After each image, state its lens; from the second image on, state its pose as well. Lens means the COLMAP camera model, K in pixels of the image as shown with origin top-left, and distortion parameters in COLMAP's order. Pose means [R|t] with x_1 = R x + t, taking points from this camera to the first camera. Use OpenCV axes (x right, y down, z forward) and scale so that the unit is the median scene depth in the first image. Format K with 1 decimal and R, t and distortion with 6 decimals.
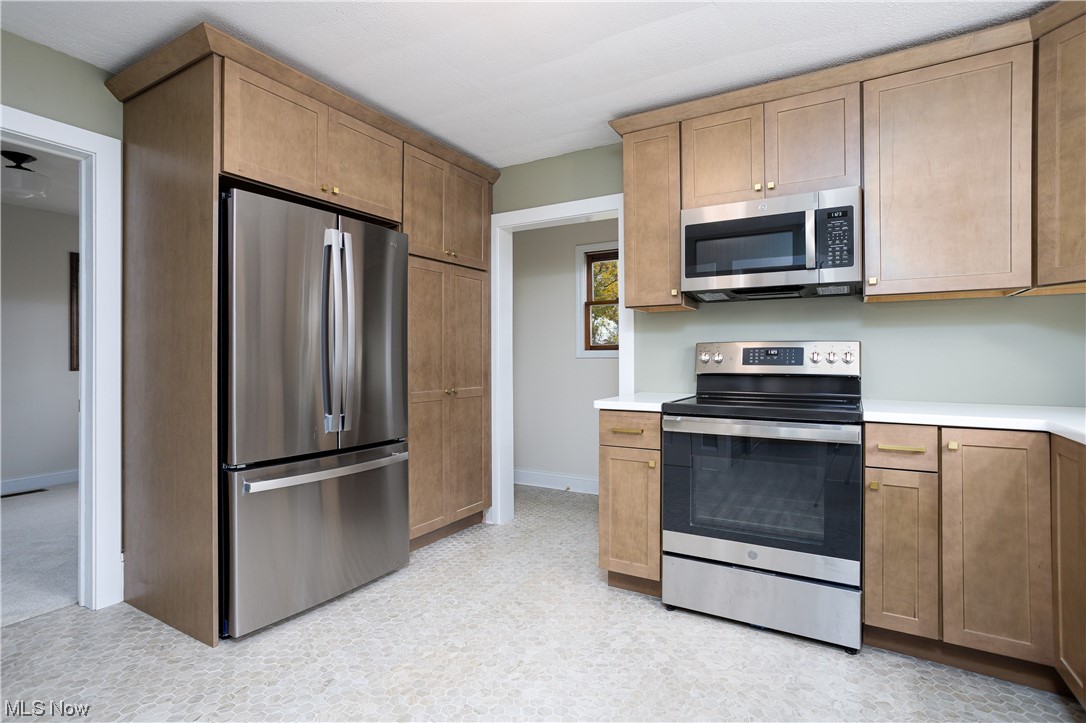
lens RADIAL K [[531.0, 0, 543.8], [0, 531.0, 357.4], [0, 0, 1]] dist [-0.020416, 0.010783]
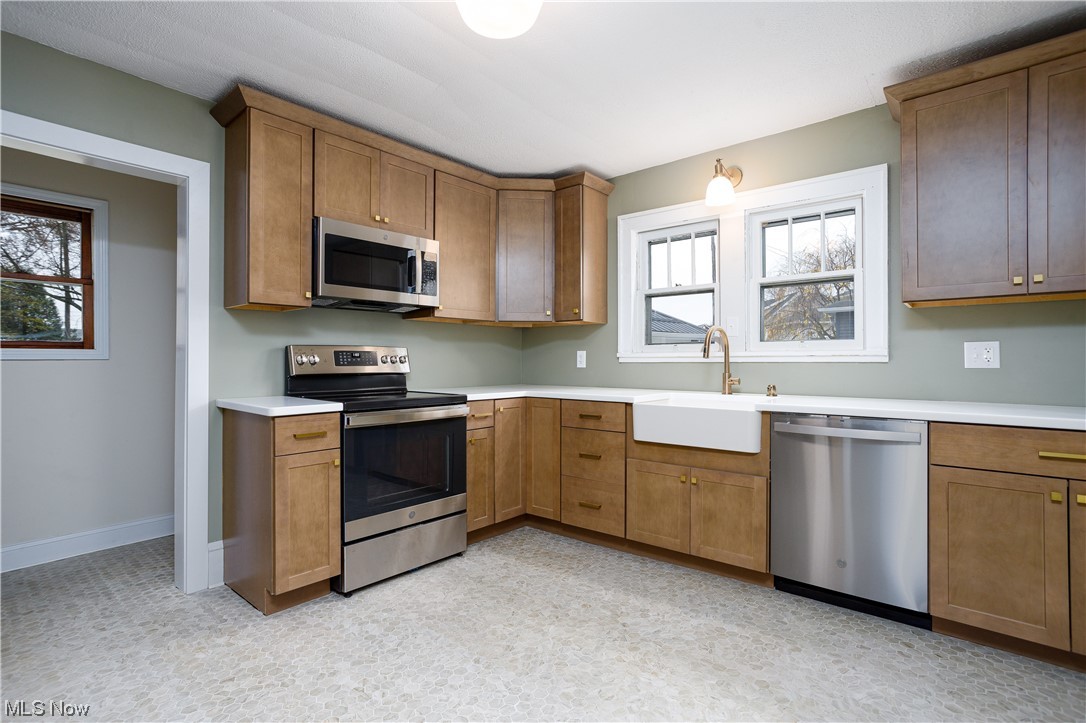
lens RADIAL K [[531.0, 0, 542.9], [0, 531.0, 358.7], [0, 0, 1]] dist [-0.020416, 0.010783]
pose [[0.171309, 0.002706, 0.985214, -0.733701], [0.001432, 0.999994, -0.002996, 0.002992], [-0.985216, 0.001924, 0.171304, 0.426886]]
